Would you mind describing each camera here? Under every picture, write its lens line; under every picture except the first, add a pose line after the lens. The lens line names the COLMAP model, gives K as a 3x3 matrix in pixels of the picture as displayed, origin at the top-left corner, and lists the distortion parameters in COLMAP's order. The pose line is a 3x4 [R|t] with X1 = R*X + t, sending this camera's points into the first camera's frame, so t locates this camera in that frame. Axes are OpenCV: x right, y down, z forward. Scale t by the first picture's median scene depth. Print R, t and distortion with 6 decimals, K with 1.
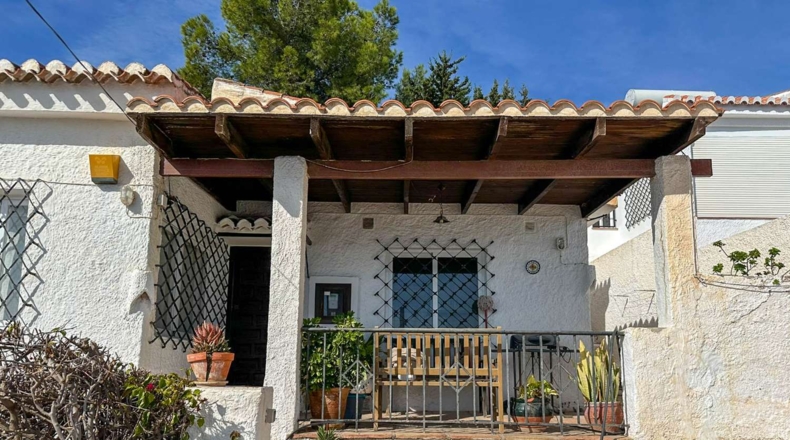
lens RADIAL K [[553.1, 0, 397.1], [0, 553.1, 296.4], [0, 0, 1]] dist [0.052296, -0.089767]
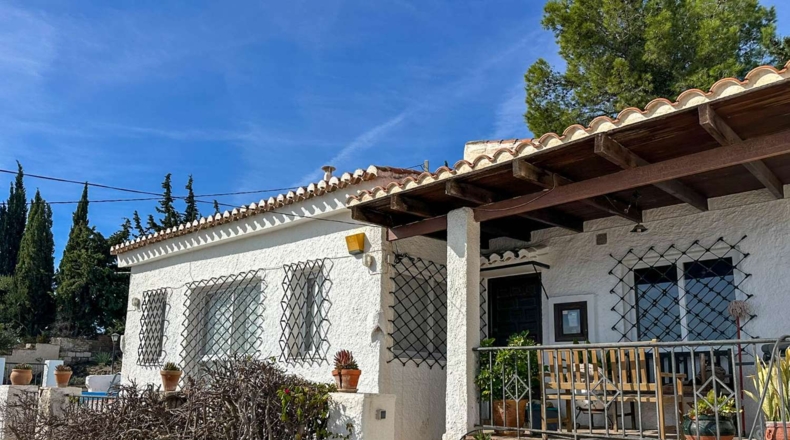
lens RADIAL K [[553.1, 0, 397.1], [0, 553.1, 296.4], [0, 0, 1]] dist [0.052296, -0.089767]
pose [[0.736640, -0.099745, -0.668889, 0.503998], [0.079823, 0.994974, -0.060462, 0.004340], [0.671558, -0.008854, 0.740899, -0.002720]]
